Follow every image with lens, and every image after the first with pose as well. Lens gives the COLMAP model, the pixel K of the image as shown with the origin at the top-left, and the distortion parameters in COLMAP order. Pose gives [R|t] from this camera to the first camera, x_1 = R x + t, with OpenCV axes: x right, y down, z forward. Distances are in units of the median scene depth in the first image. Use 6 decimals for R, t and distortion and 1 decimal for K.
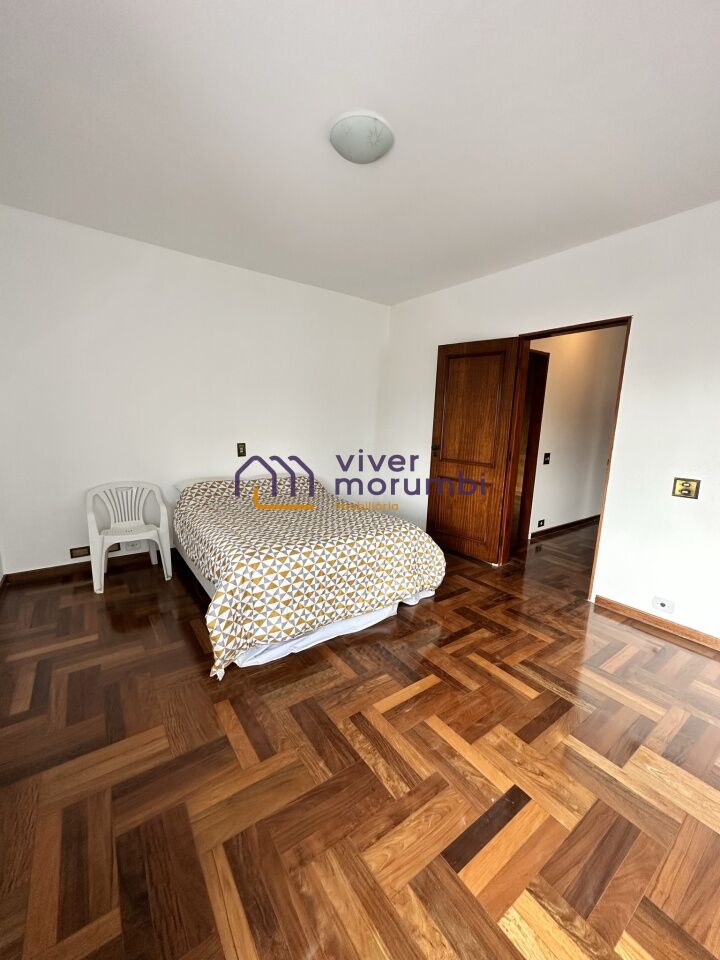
lens RADIAL K [[379.8, 0, 360.0], [0, 379.8, 482.5], [0, 0, 1]] dist [-0.004232, 0.000478]
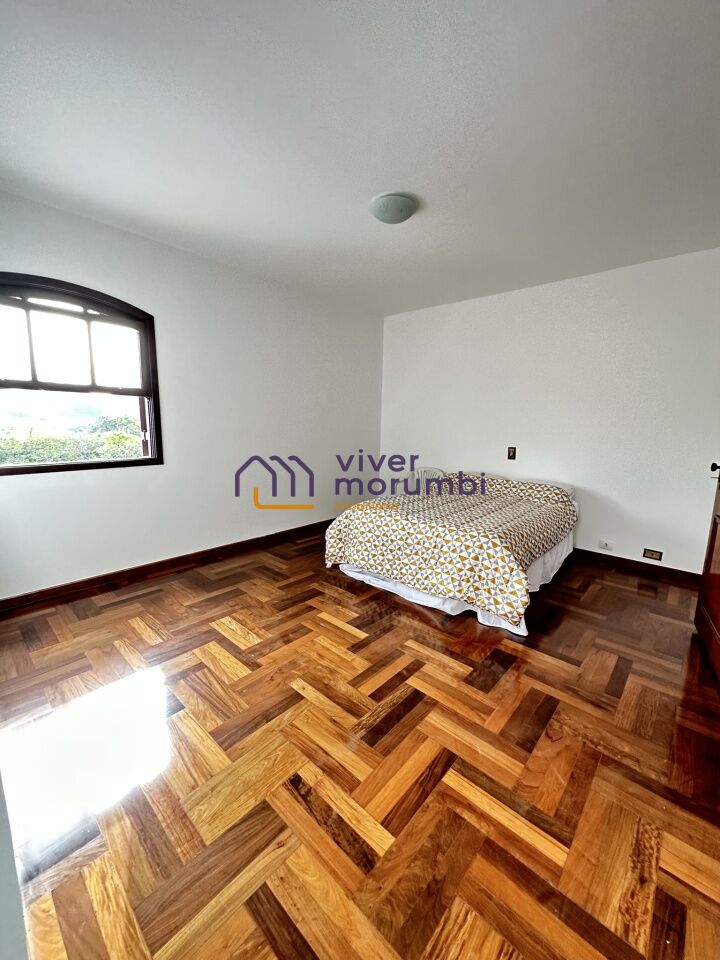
lens RADIAL K [[379.8, 0, 361.6], [0, 379.8, 482.6], [0, 0, 1]] dist [-0.004232, 0.000478]
pose [[0.233466, 0.131766, -0.963396, 1.142218], [-0.178704, 0.979714, 0.090692, -0.044005], [0.955803, 0.150989, 0.252277, 0.569330]]
